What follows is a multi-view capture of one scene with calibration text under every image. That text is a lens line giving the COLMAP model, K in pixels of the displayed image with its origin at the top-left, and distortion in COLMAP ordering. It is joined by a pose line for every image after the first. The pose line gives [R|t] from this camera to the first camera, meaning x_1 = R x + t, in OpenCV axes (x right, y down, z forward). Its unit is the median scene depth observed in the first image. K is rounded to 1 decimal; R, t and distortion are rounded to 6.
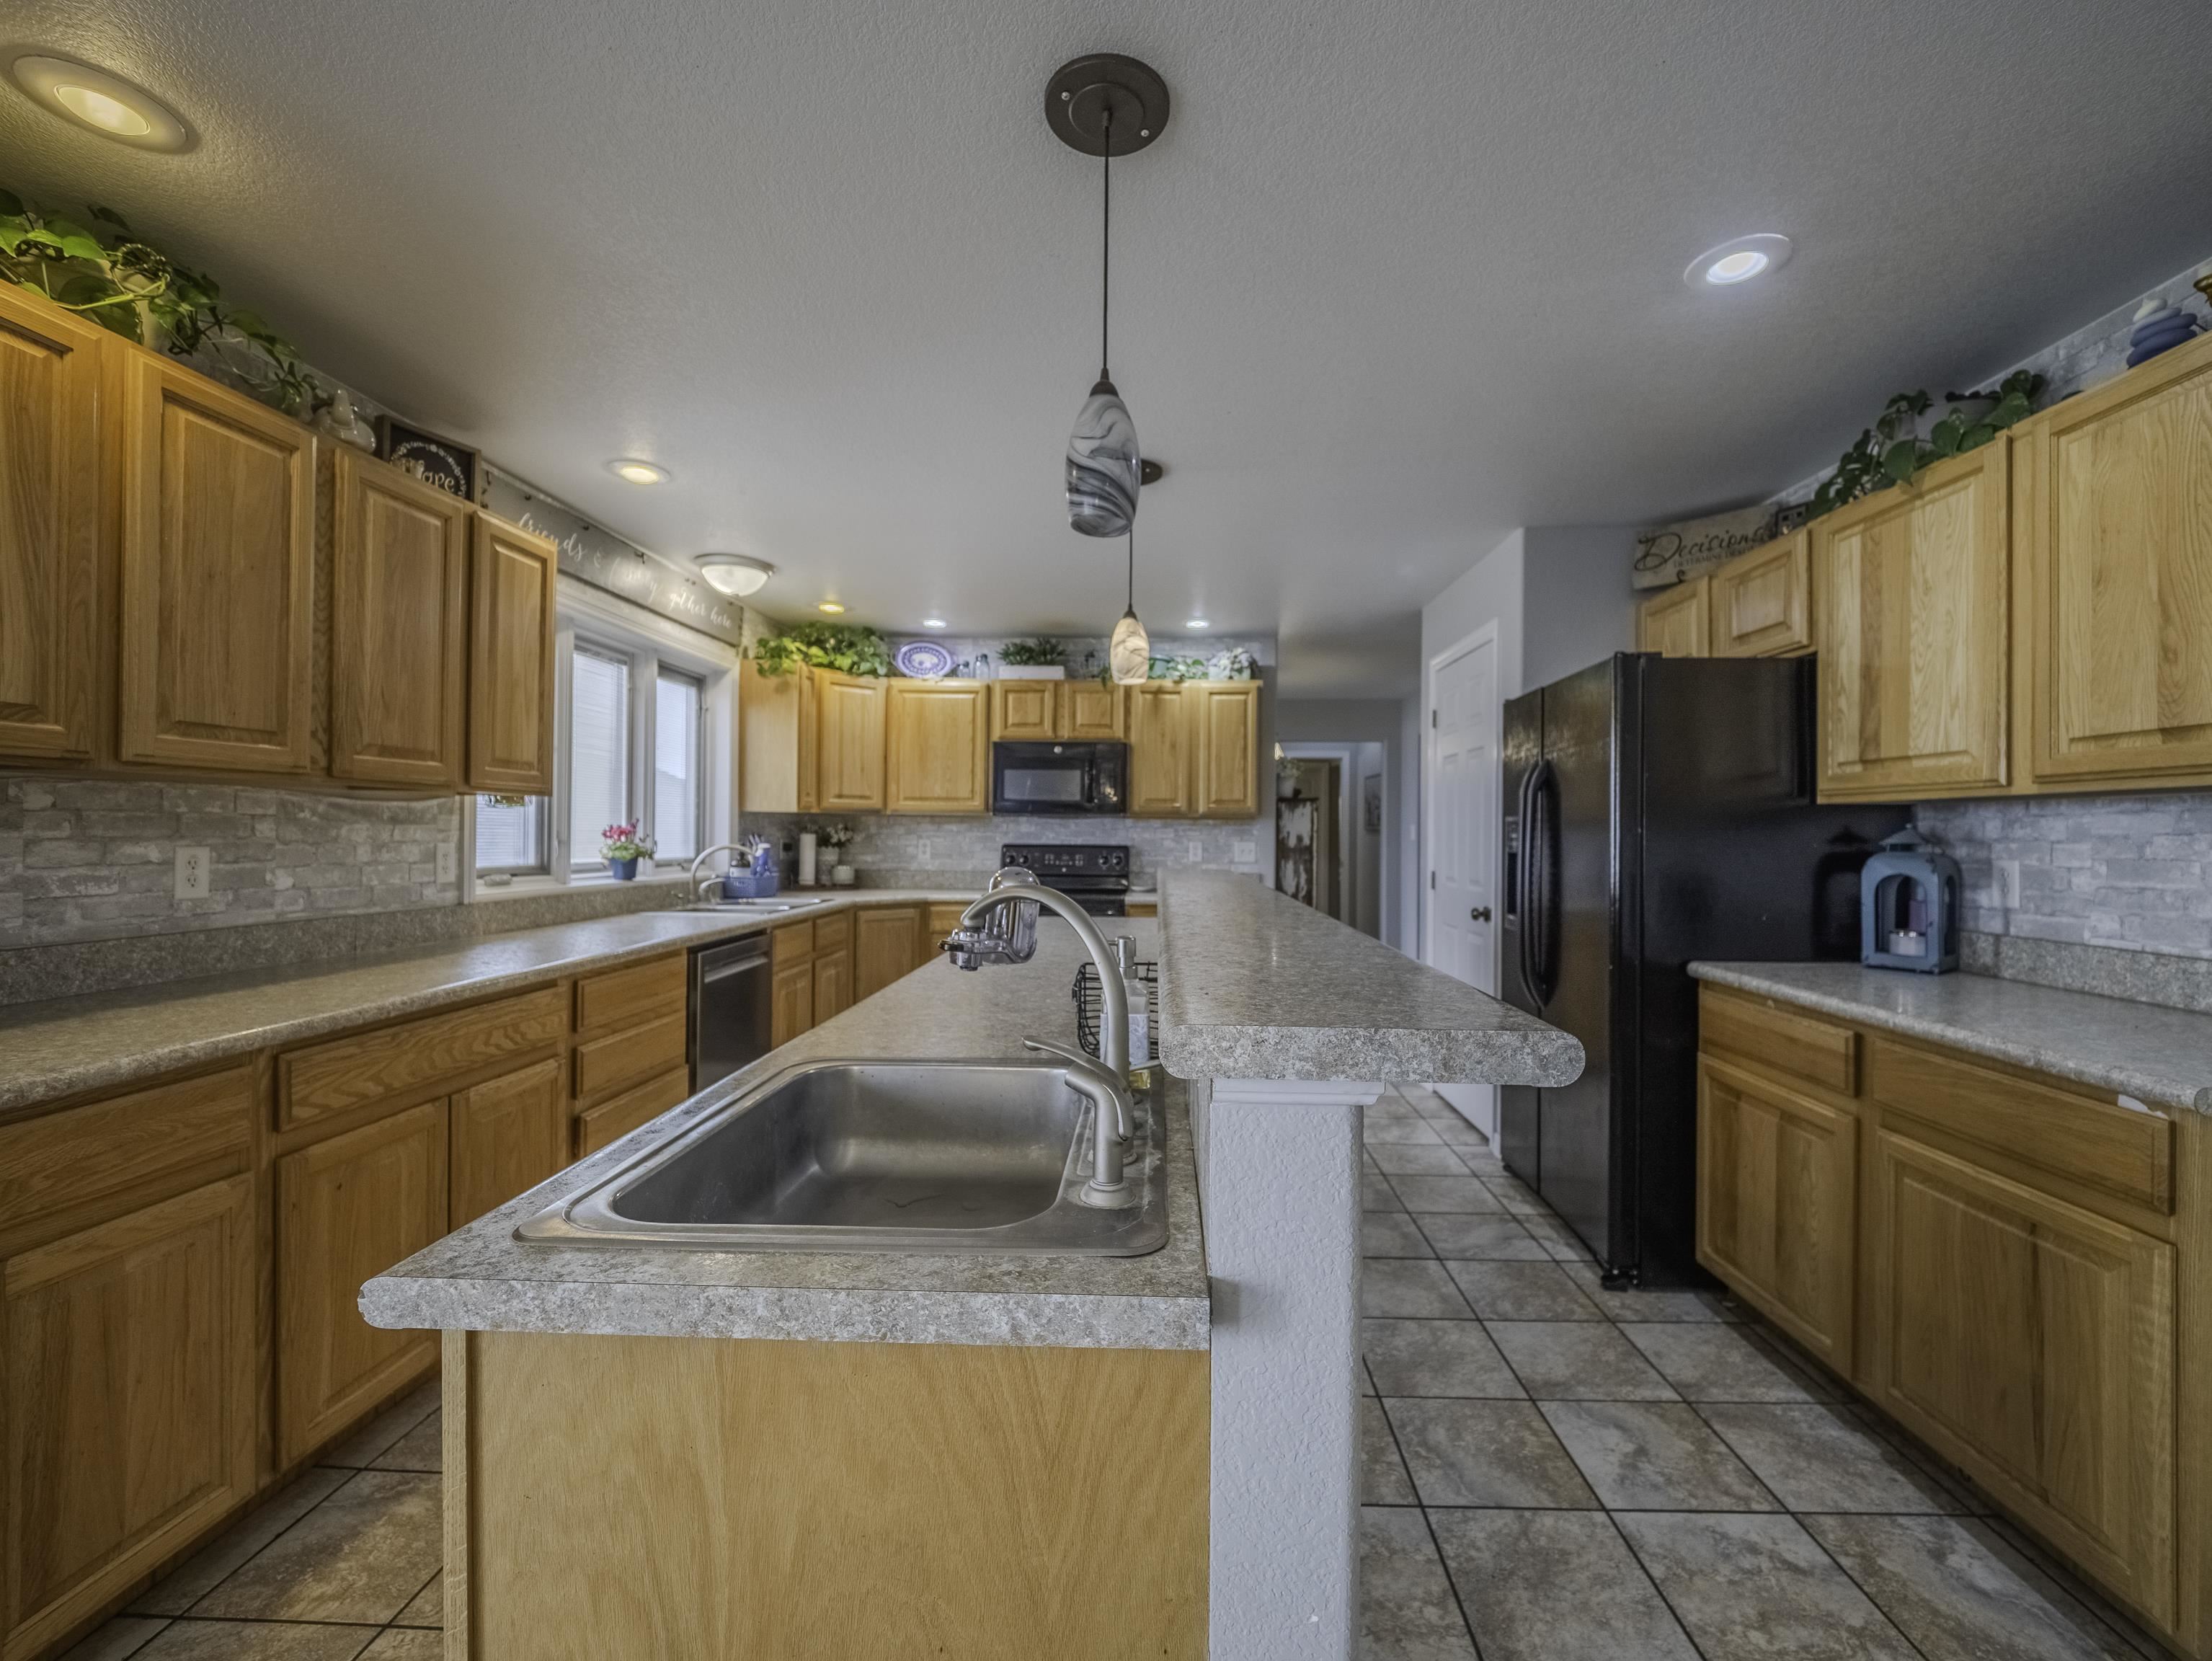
lens RADIAL K [[920.1, 0, 1134.2], [0, 920.1, 832.5], [0, 0, 1]] dist [0.000381, -0.004546]
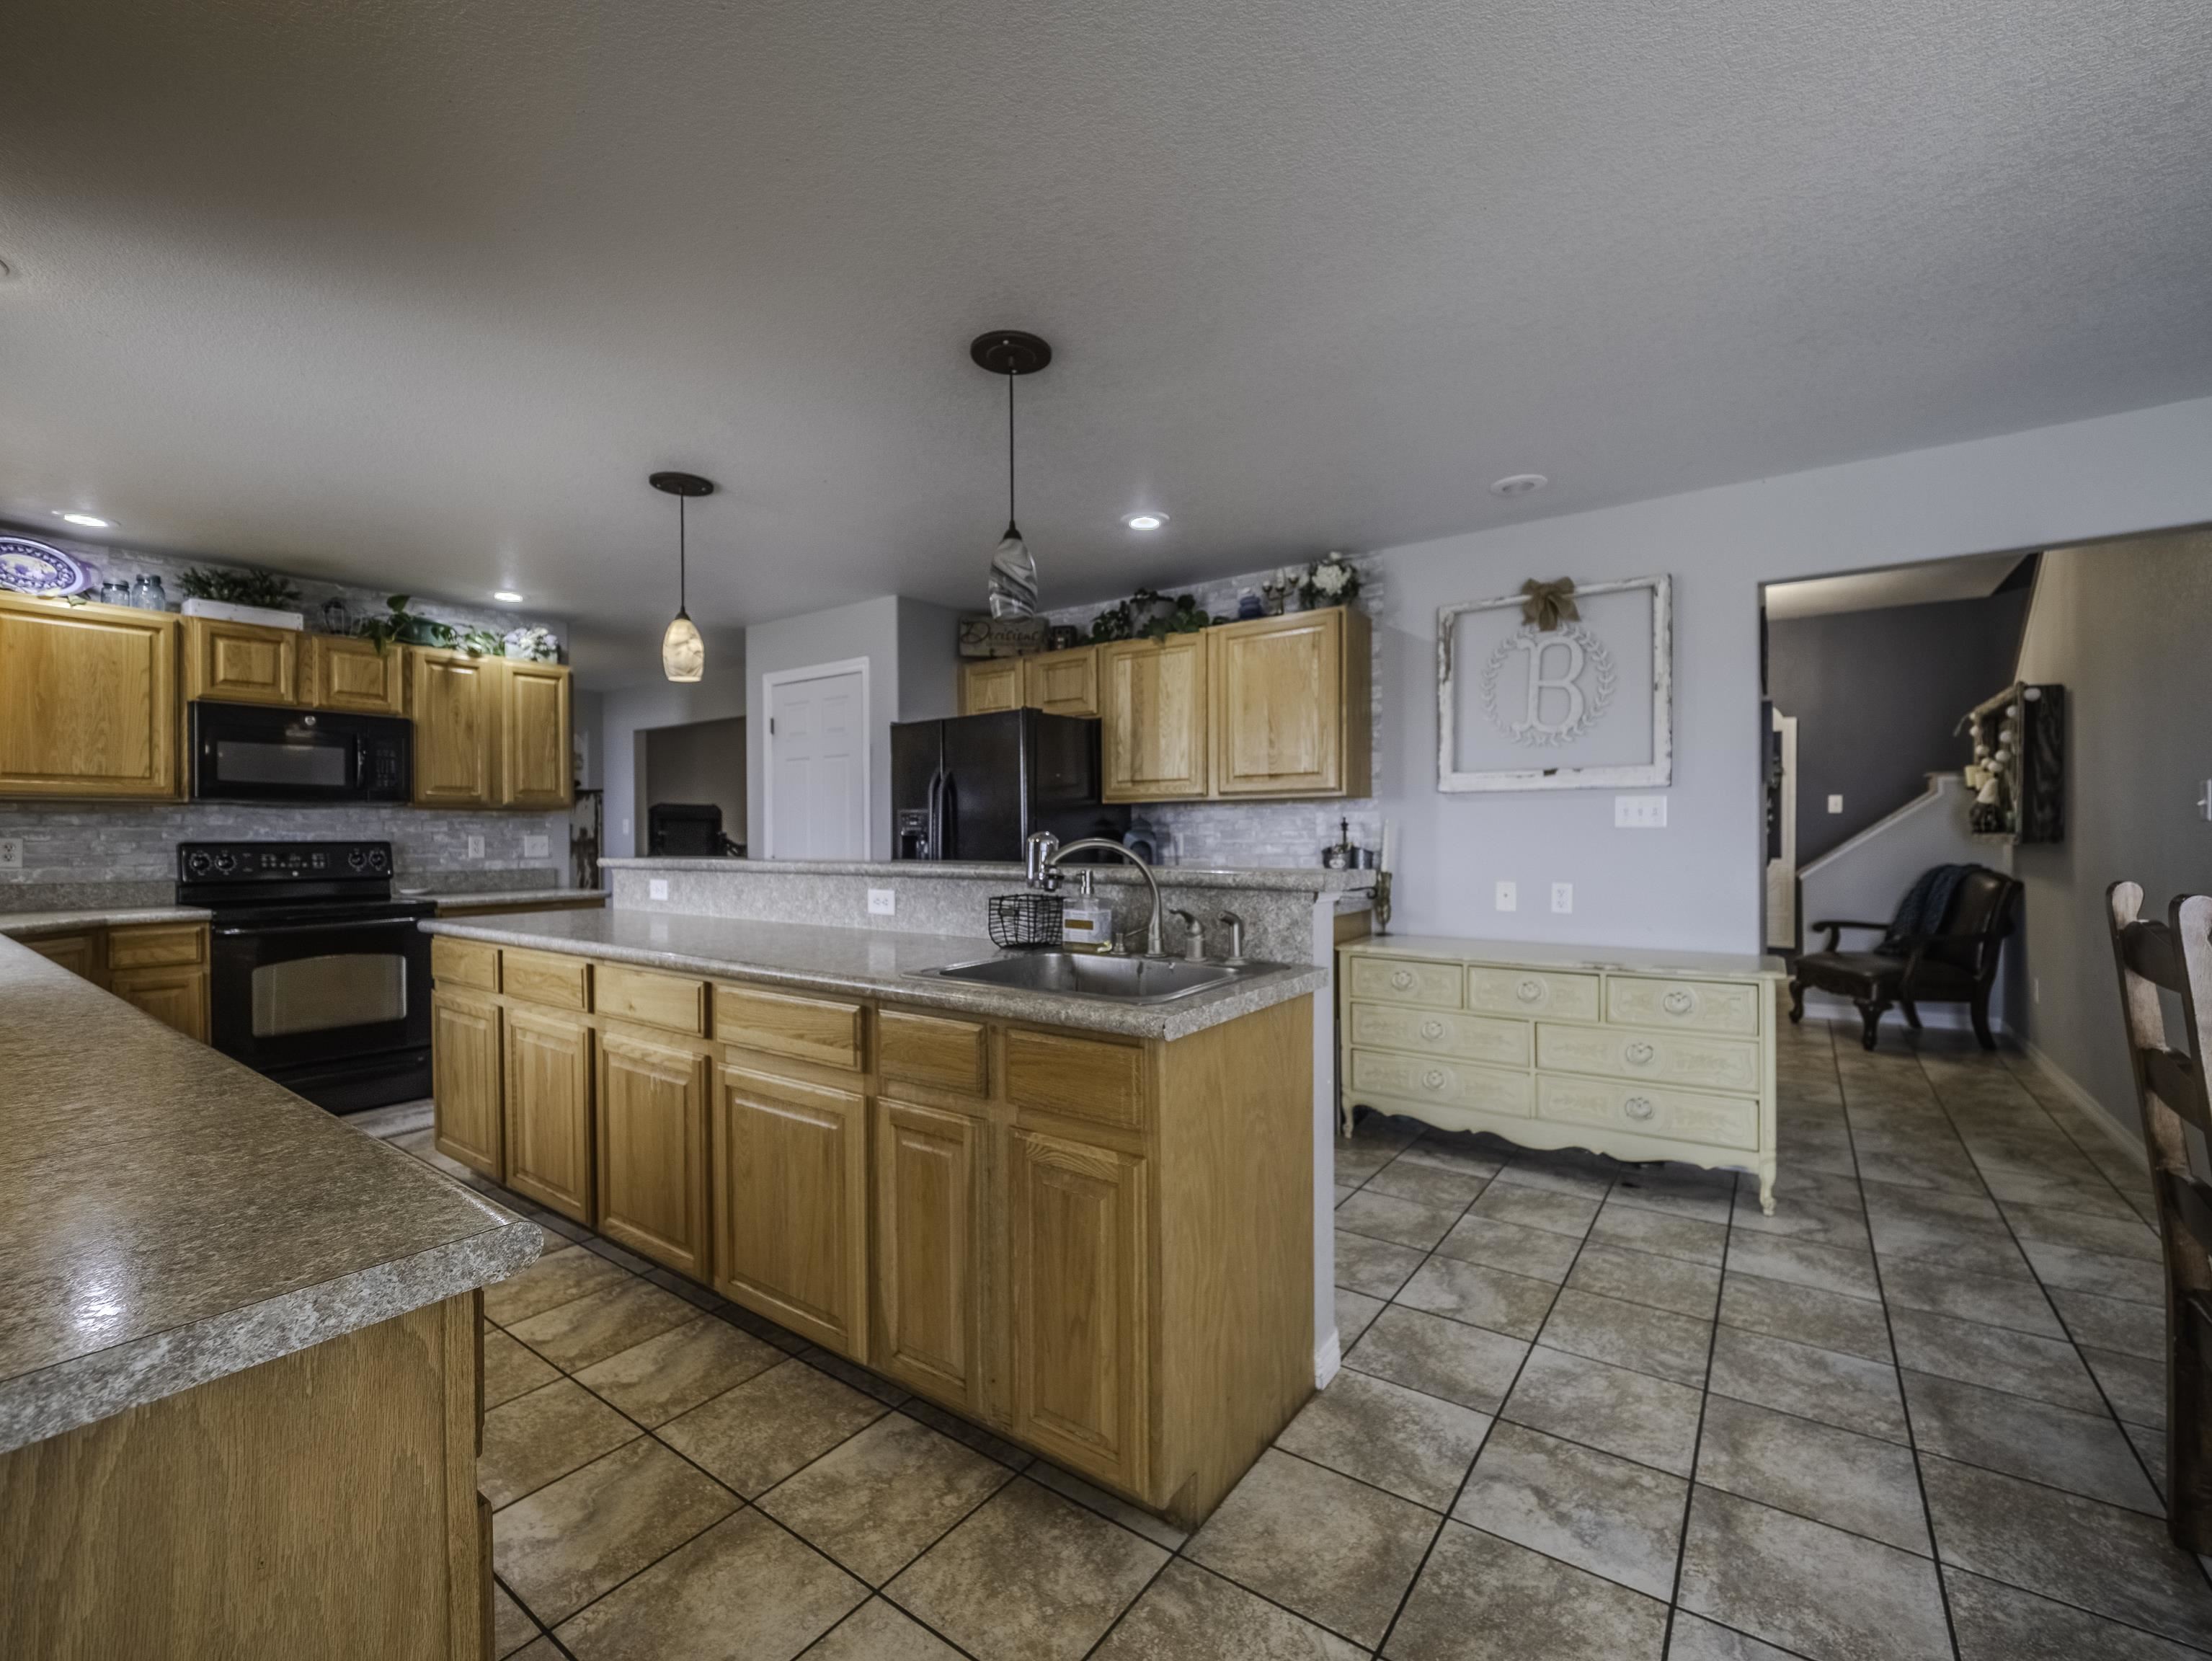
lens RADIAL K [[920.1, 0, 1105.0], [0, 920.1, 842.6], [0, 0, 1]] dist [0.000381, -0.004546]
pose [[0.564354, -0.018046, 0.825335, -0.536302], [0.008307, 0.999835, 0.016182, 0.011938], [-0.825491, -0.002276, 0.564411, -0.010847]]
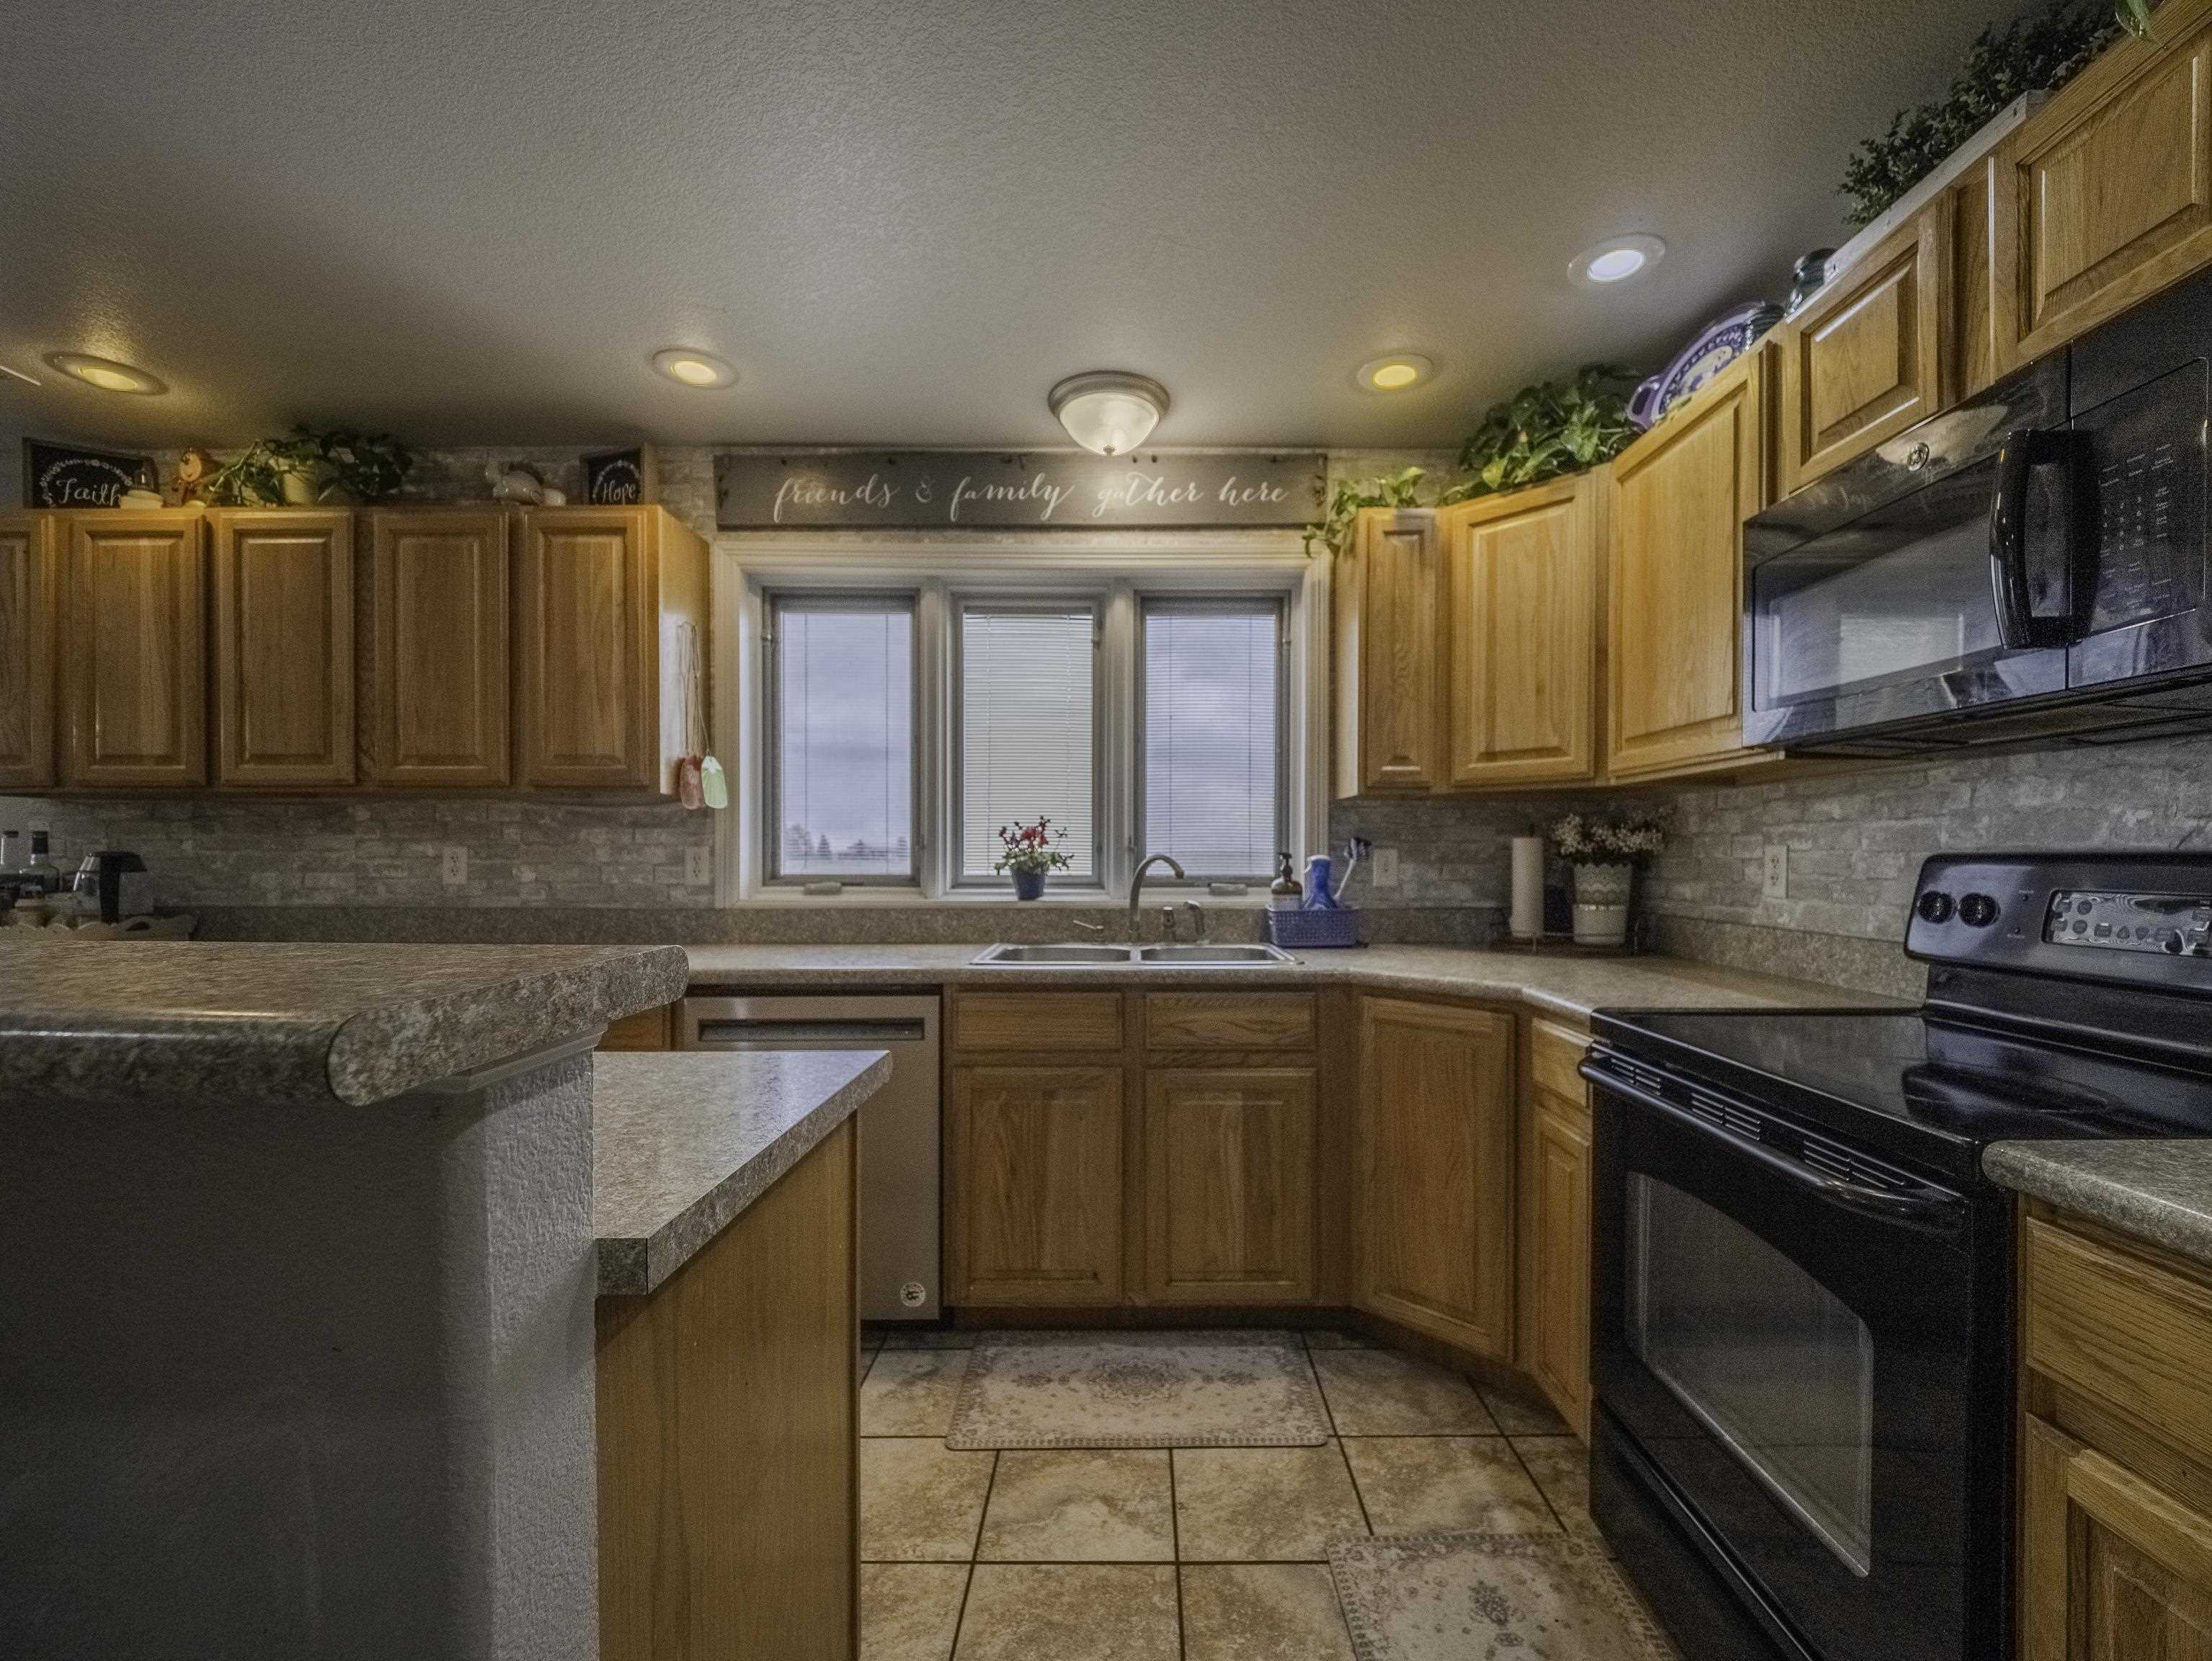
lens RADIAL K [[920.1, 0, 1150.0], [0, 920.1, 866.1], [0, 0, 1]] dist [0.000381, -0.004546]
pose [[0.033207, 0.001190, -0.999448, 0.227622], [-0.000300, 0.999999, 0.001181, 0.026545], [0.999448, 0.000260, 0.033208, 1.218475]]
